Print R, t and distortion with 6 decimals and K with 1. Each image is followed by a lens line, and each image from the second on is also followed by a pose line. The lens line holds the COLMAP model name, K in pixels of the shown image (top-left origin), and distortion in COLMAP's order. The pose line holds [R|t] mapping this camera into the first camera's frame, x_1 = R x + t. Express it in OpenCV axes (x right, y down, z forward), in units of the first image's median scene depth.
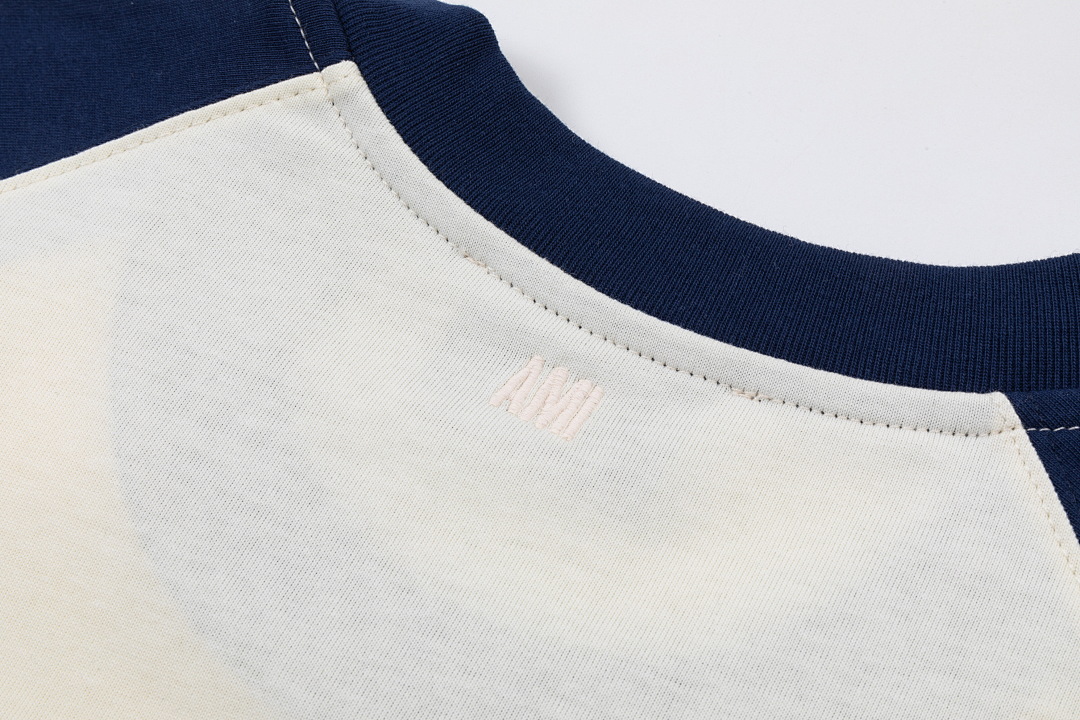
lens RADIAL K [[2126.1, 0, 540.0], [0, 2126.1, 360.0], [0, 0, 1]] dist [-0.070010, 0.560362]
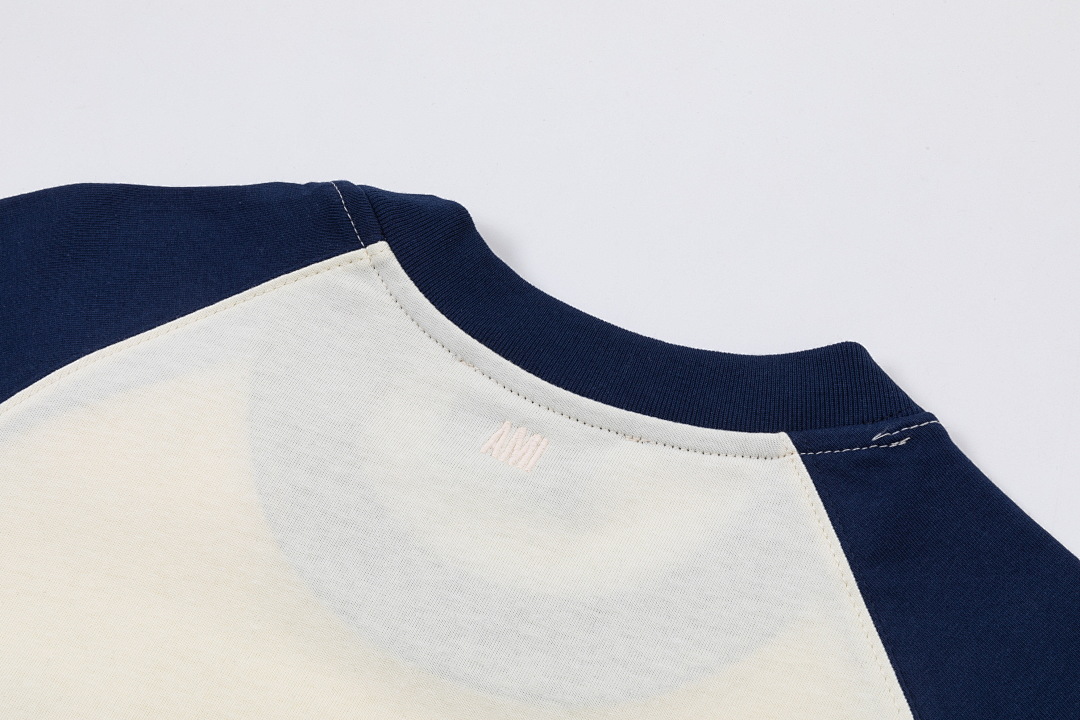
lens RADIAL K [[2126.1, 0, 540.0], [0, 2126.1, 360.0], [0, 0, 1]] dist [-0.070010, 0.560362]
pose [[0.998869, -0.044241, 0.017409, -0.002896], [0.044097, 0.998991, 0.008570, -0.063293], [-0.017771, -0.007793, 0.999812, -0.662381]]
